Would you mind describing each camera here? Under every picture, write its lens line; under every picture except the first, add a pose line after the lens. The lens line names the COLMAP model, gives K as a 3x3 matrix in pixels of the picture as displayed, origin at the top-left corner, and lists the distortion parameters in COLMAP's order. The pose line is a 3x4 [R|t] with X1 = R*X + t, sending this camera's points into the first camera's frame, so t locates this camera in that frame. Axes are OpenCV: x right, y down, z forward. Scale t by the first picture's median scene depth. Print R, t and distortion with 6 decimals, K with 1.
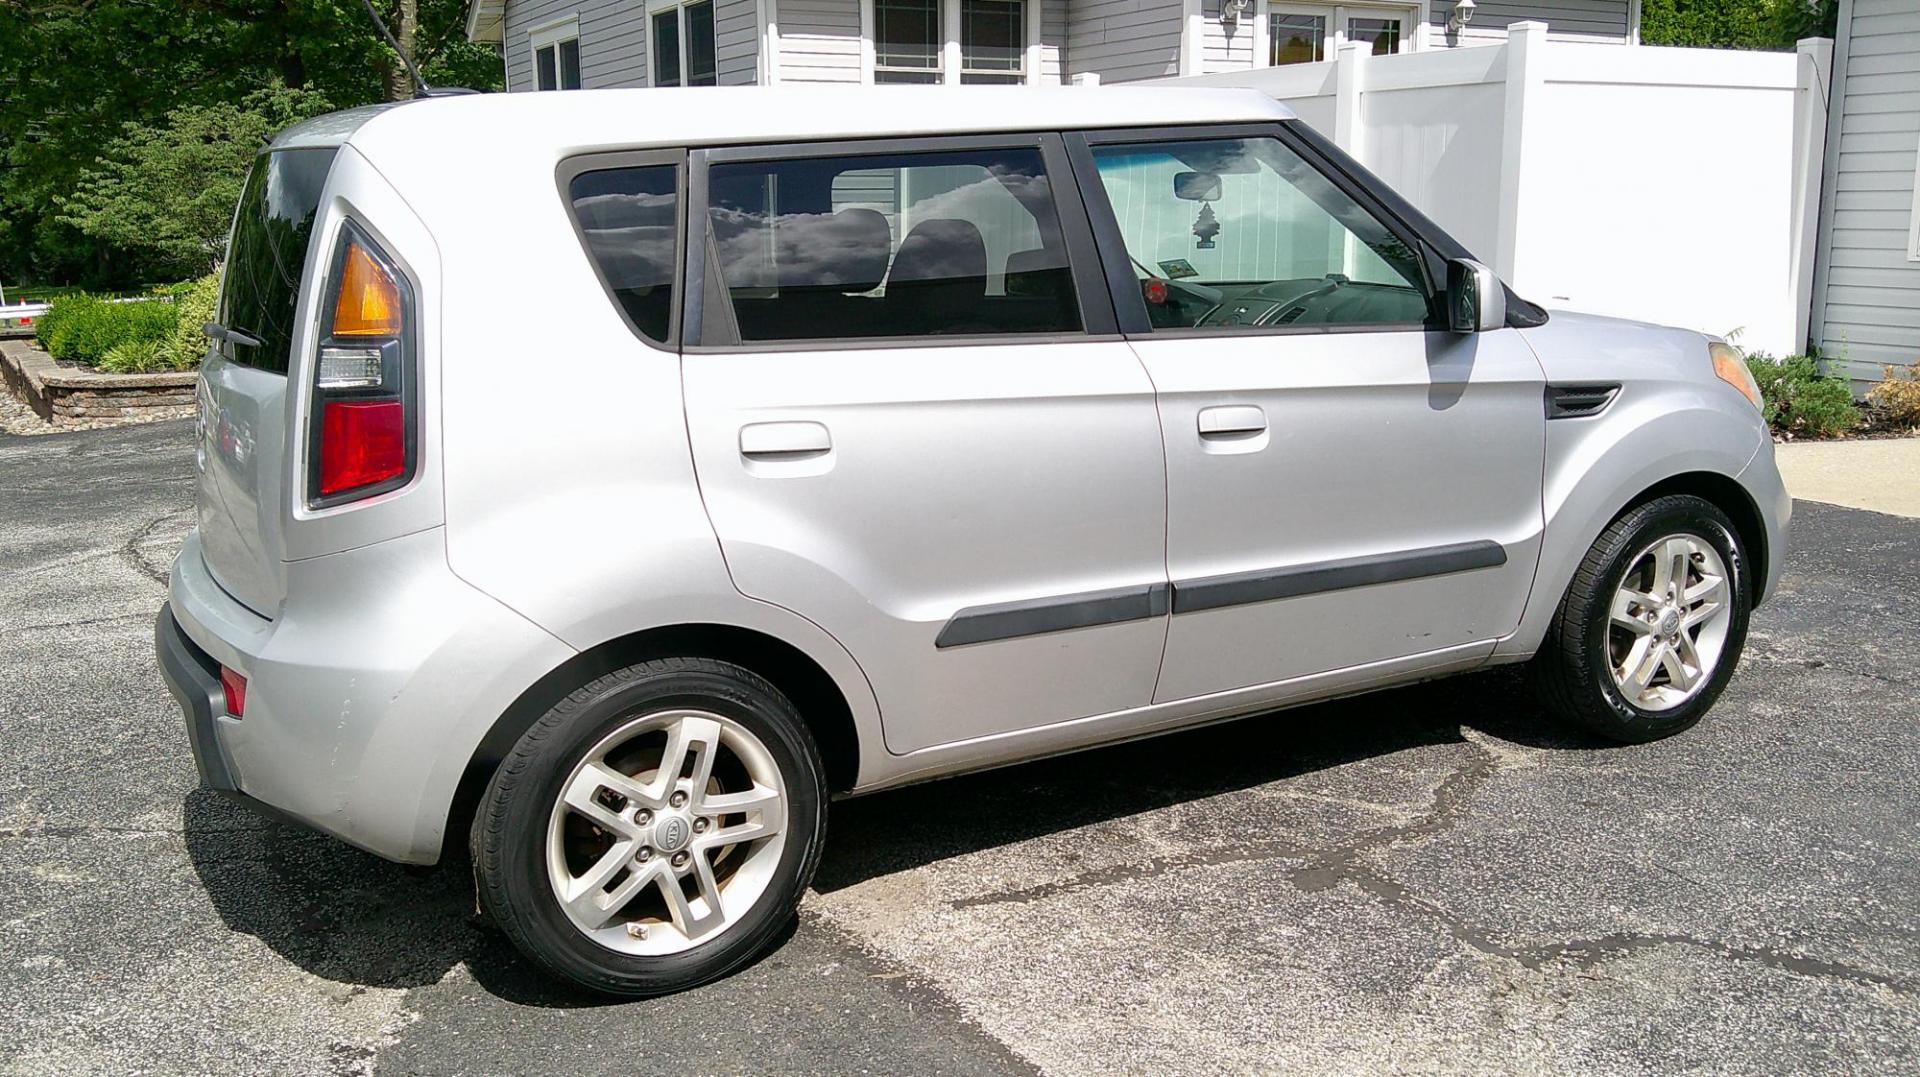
lens RADIAL K [[1710.8, 0, 935.5], [0, 1710.8, 531.2], [0, 0, 1]] dist [0.100602, -0.258446]
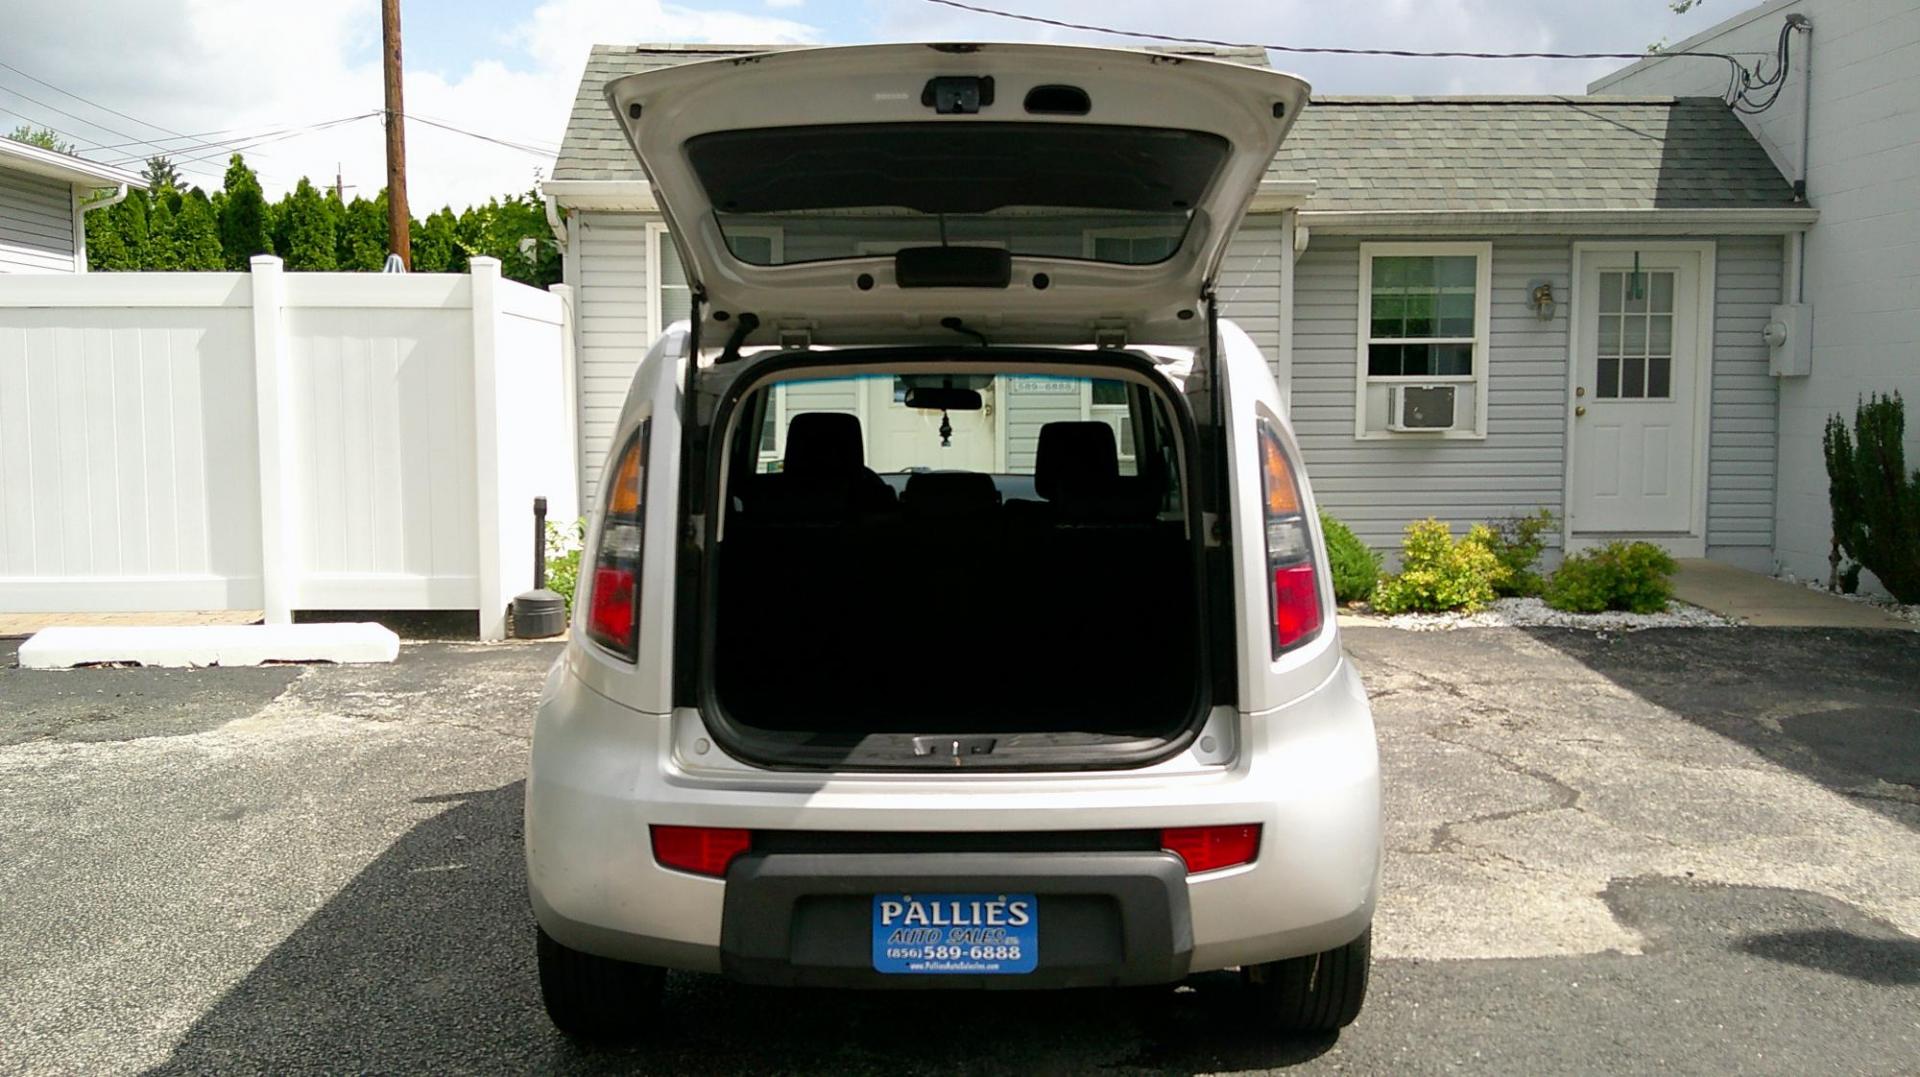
lens RADIAL K [[1710.8, 0, 935.5], [0, 1710.8, 531.2], [0, 0, 1]] dist [0.100602, -0.258446]
pose [[0.468451, -0.050028, 0.882072, -1.143504], [0.160425, 0.986615, -0.029242, -0.075199], [-0.868803, 0.155205, 0.470206, 0.501585]]
